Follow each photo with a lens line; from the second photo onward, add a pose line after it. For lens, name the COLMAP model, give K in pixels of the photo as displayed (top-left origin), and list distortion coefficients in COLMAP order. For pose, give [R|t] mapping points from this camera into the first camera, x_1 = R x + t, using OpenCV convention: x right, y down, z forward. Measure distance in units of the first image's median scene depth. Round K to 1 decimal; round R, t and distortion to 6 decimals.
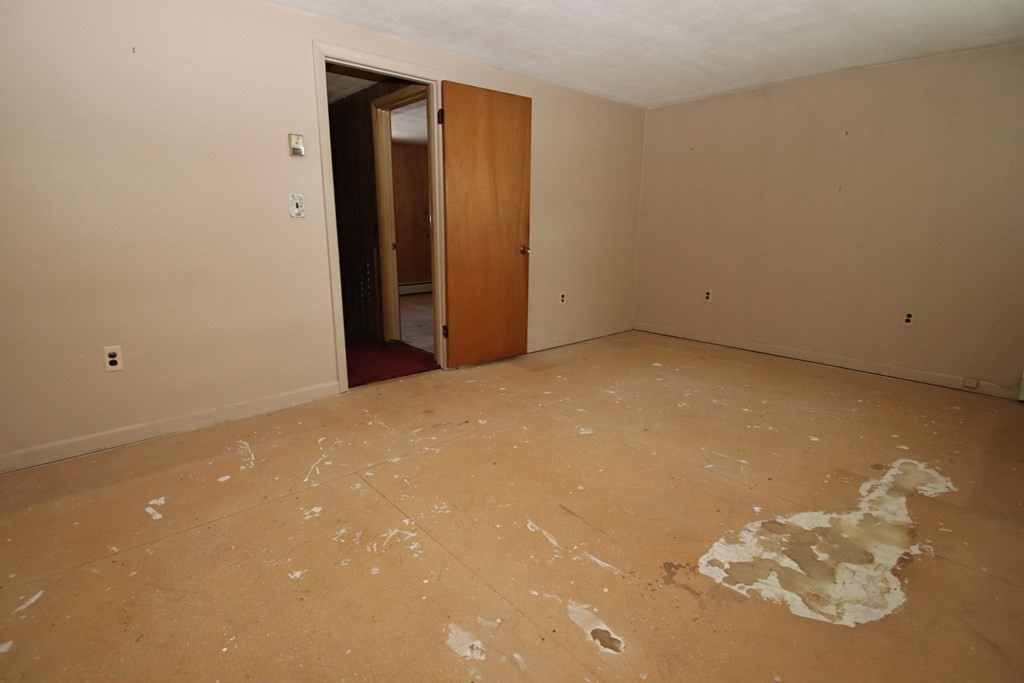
lens RADIAL K [[483.7, 0, 499.7], [0, 483.7, 336.1], [0, 0, 1]] dist [0.022742, -0.033055]
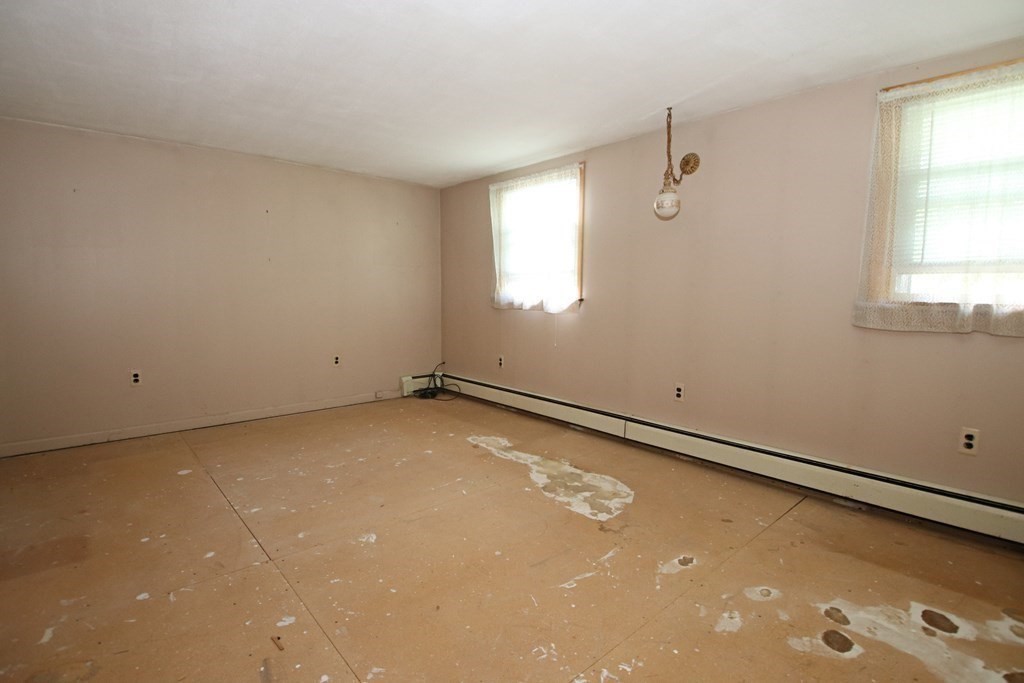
lens RADIAL K [[483.7, 0, 499.7], [0, 483.7, 336.1], [0, 0, 1]] dist [0.022742, -0.033055]
pose [[0.014275, -0.099248, 0.994960, -0.922278], [0.215731, 0.971932, 0.093856, -0.258563], [-0.976349, 0.213304, 0.035285, 0.993654]]
